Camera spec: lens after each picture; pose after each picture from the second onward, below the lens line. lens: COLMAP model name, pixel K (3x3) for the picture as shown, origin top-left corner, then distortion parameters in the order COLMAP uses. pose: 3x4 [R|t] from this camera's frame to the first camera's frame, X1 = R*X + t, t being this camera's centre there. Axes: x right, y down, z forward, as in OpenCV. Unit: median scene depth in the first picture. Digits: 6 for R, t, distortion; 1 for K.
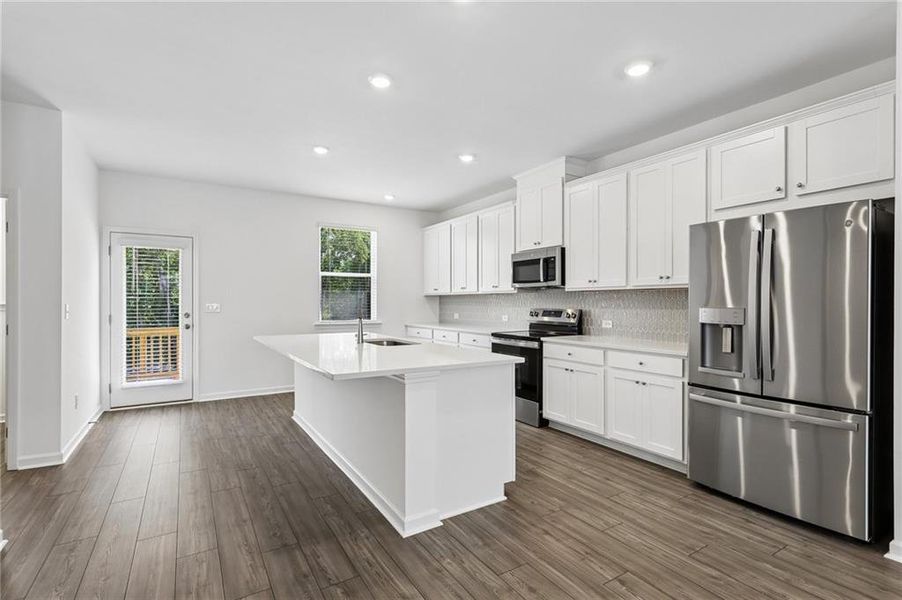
lens RADIAL K [[410.4, 0, 448.7], [0, 410.4, 298.3], [0, 0, 1]] dist [0.003890, 0.000213]
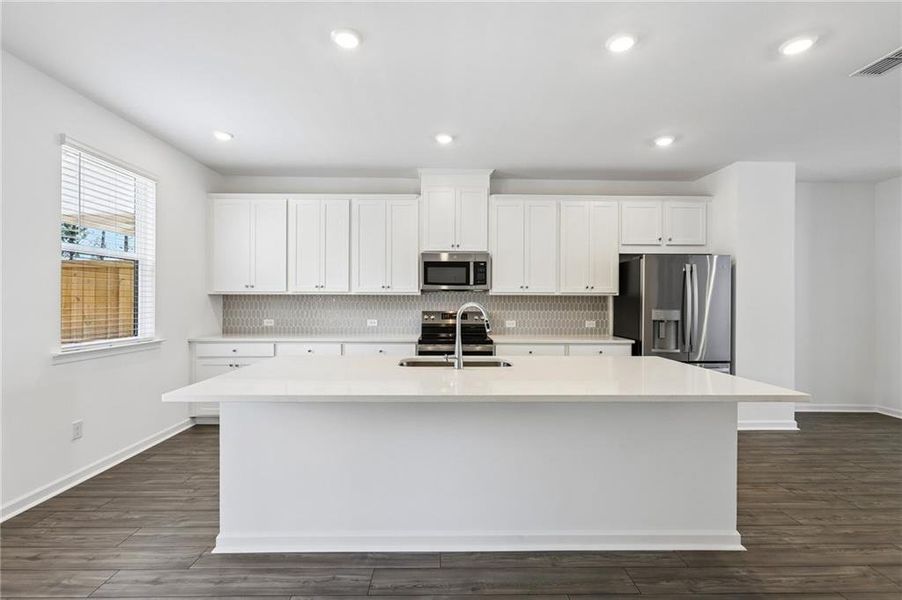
lens RADIAL K [[388.9, 0, 451.0], [0, 388.9, 300.0], [0, 0, 1]] dist [-0.001647, -0.000635]
pose [[0.533199, 0.019414, 0.845767, -0.610650], [-0.011690, 0.999810, -0.015579, 0.011843], [-0.845909, -0.001580, 0.533325, 0.538367]]
